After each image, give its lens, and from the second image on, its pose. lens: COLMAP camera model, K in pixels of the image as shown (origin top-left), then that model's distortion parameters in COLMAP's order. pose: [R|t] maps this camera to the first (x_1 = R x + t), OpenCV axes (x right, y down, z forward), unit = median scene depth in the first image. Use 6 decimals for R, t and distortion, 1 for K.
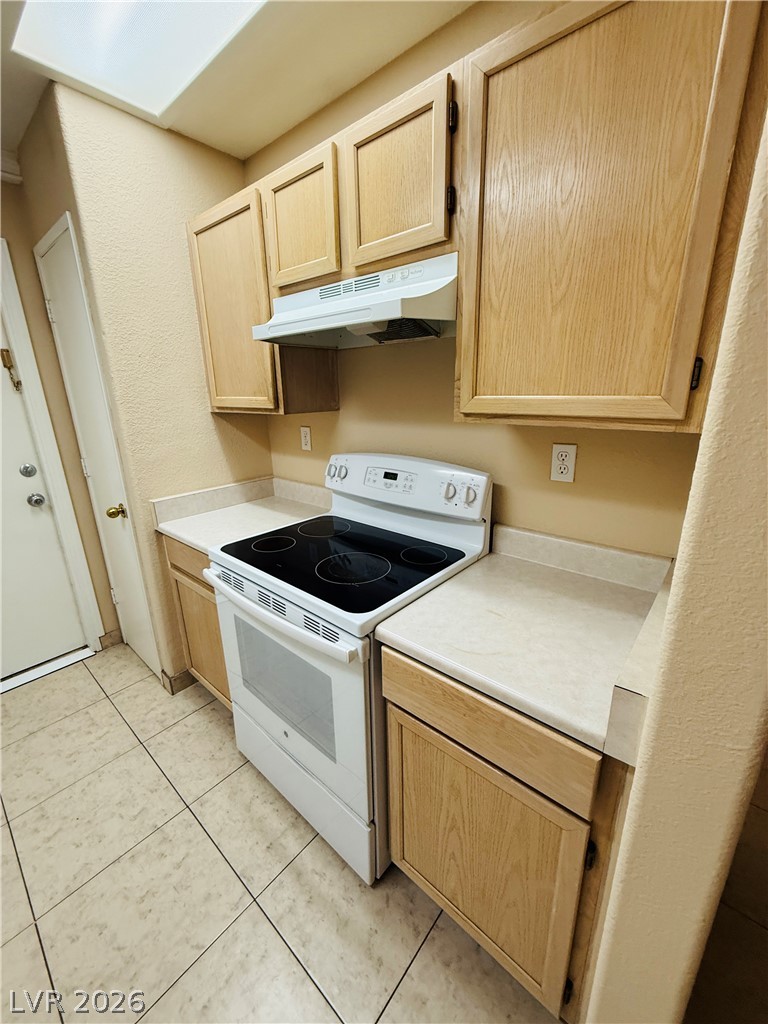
lens RADIAL K [[408.1, 0, 384.0], [0, 408.1, 509.9], [0, 0, 1]] dist [-0.000693, 0.000017]
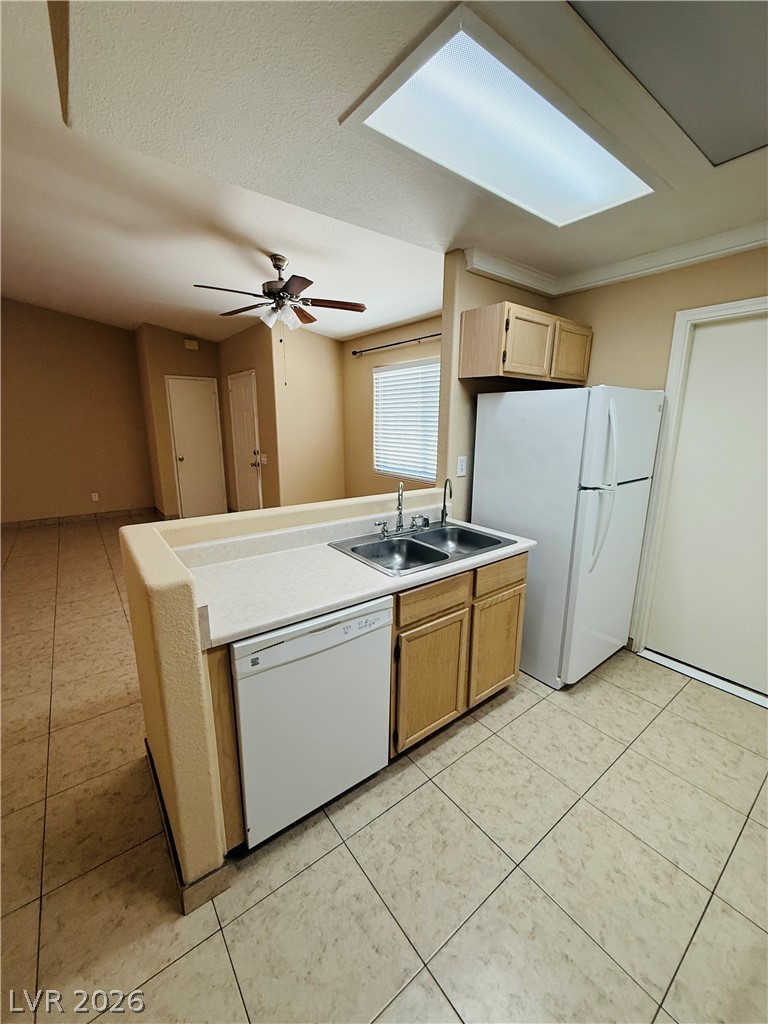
lens RADIAL K [[408.1, 0, 384.0], [0, 408.1, 509.9], [0, 0, 1]] dist [-0.000693, 0.000017]
pose [[-0.208048, 0.225740, -0.951713, 0.334742], [-0.277445, 0.919420, 0.278730, -0.100134], [0.937945, 0.322037, -0.128653, 0.160689]]
